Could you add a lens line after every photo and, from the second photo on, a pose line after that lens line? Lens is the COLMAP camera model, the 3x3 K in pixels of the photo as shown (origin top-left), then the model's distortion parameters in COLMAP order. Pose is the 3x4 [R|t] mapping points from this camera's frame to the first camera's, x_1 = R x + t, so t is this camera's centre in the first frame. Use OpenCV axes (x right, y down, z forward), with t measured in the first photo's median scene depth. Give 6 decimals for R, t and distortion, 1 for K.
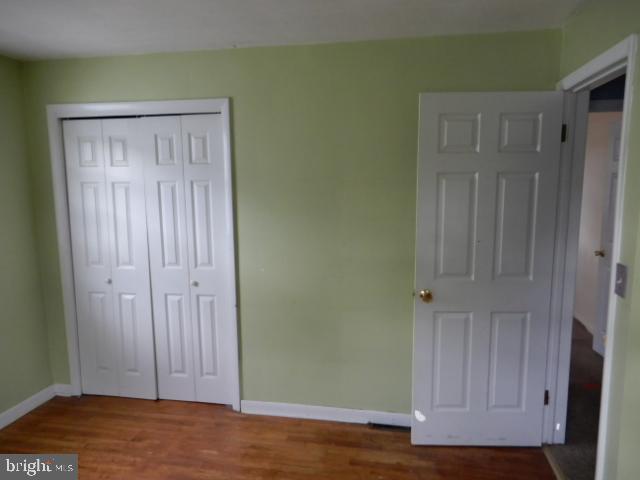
lens RADIAL K [[453.9, 0, 319.0], [0, 453.9, 240.2], [0, 0, 1]] dist [0.012740, -0.005338]
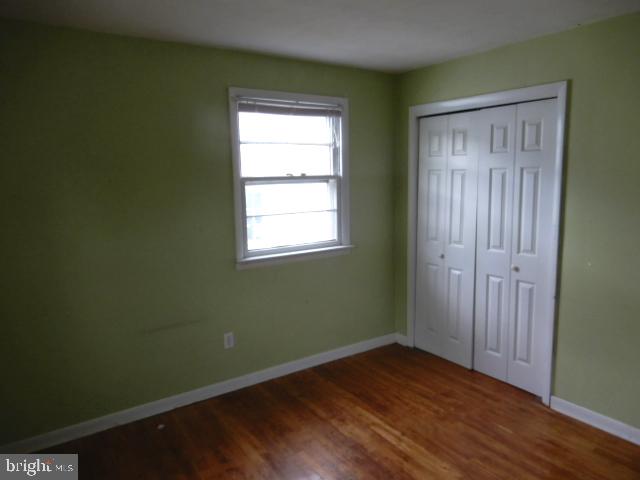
lens RADIAL K [[453.9, 0, 321.6], [0, 453.9, 239.0], [0, 0, 1]] dist [0.012740, -0.005338]
pose [[0.715832, 0.100750, -0.690966, 0.115154], [-0.082720, 0.994804, 0.059355, 0.004554], [0.693356, 0.014668, 0.720446, -0.041481]]
